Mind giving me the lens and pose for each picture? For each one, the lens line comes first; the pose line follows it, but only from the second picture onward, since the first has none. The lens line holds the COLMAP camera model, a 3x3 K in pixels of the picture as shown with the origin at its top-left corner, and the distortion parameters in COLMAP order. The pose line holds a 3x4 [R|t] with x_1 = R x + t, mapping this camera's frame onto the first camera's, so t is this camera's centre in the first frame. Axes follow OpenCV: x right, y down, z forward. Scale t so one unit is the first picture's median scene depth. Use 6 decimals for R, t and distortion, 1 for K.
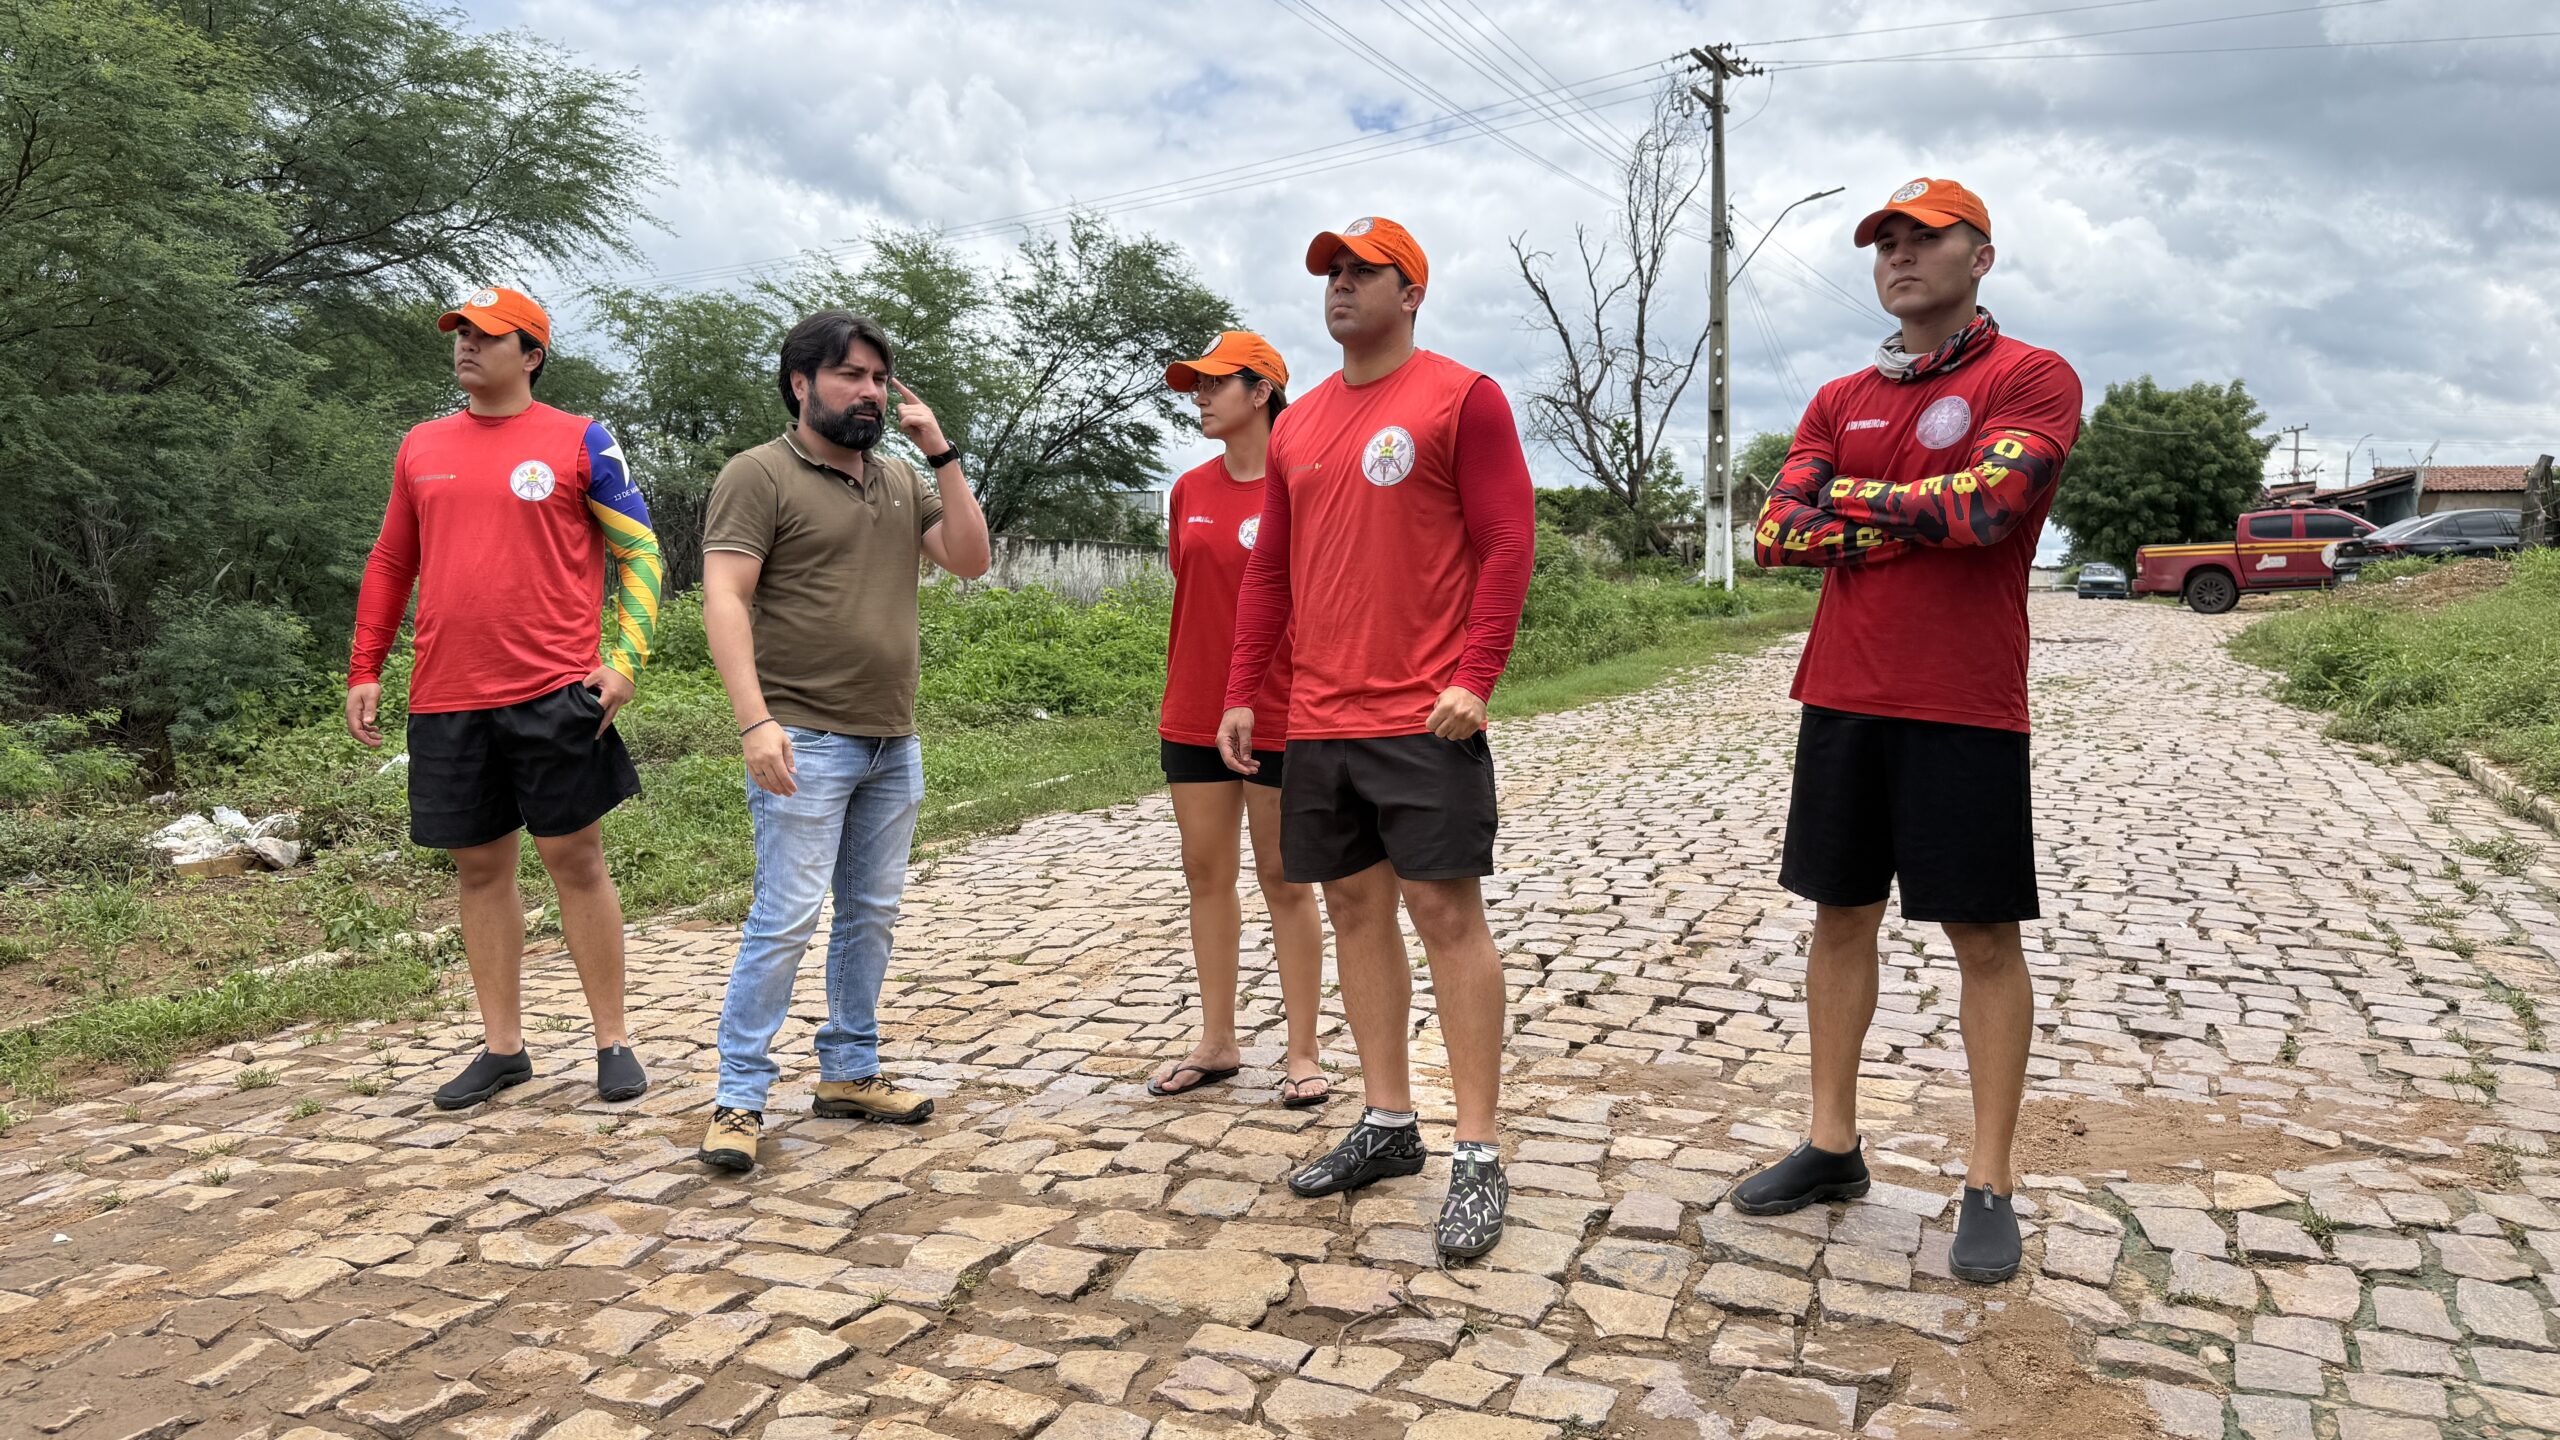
lens RADIAL K [[1810.1, 0, 1278.1], [0, 1810.1, 768.4], [0, 0, 1]] dist [0.047178, -0.064624]
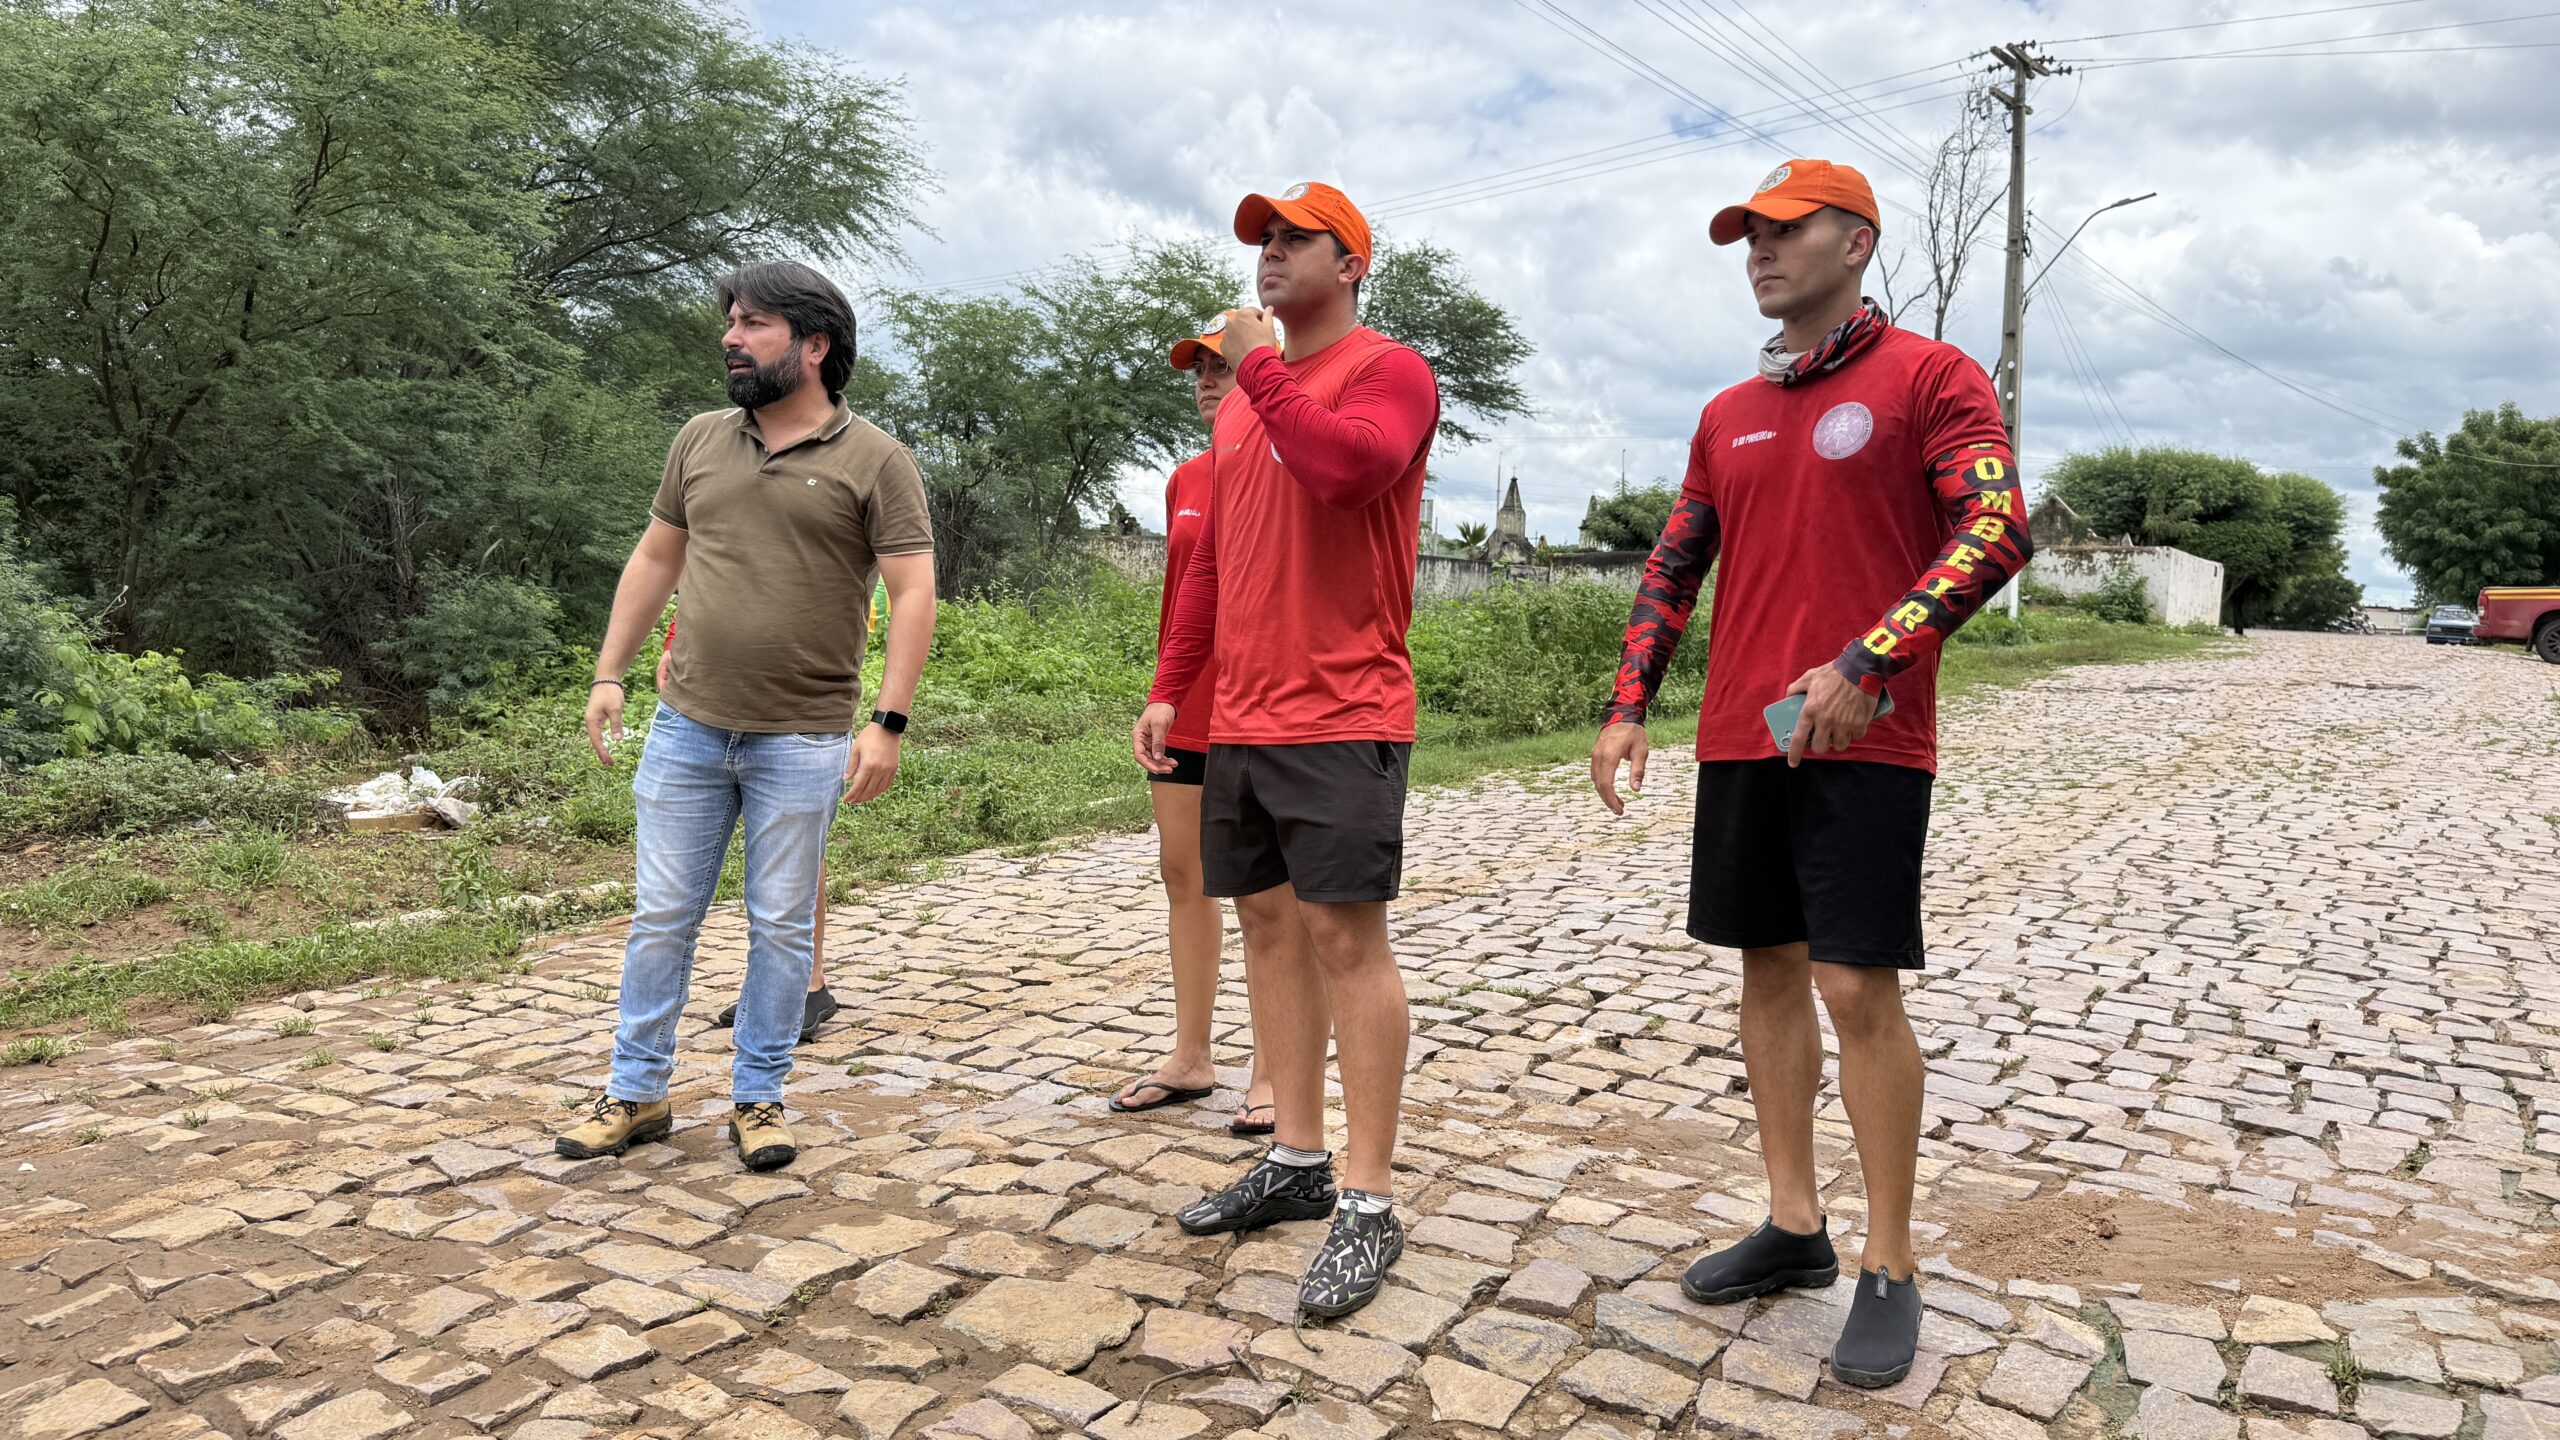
lens RADIAL K [[1817.9, 0, 1281.8], [0, 1817.9, 762.0], [0, 0, 1]] dist [0.027550, -0.034287]
pose [[0.987321, 0.048311, -0.151204, 0.122299], [-0.049682, 0.998751, -0.005300, -0.001585], [0.150759, 0.012745, 0.988488, 0.053080]]
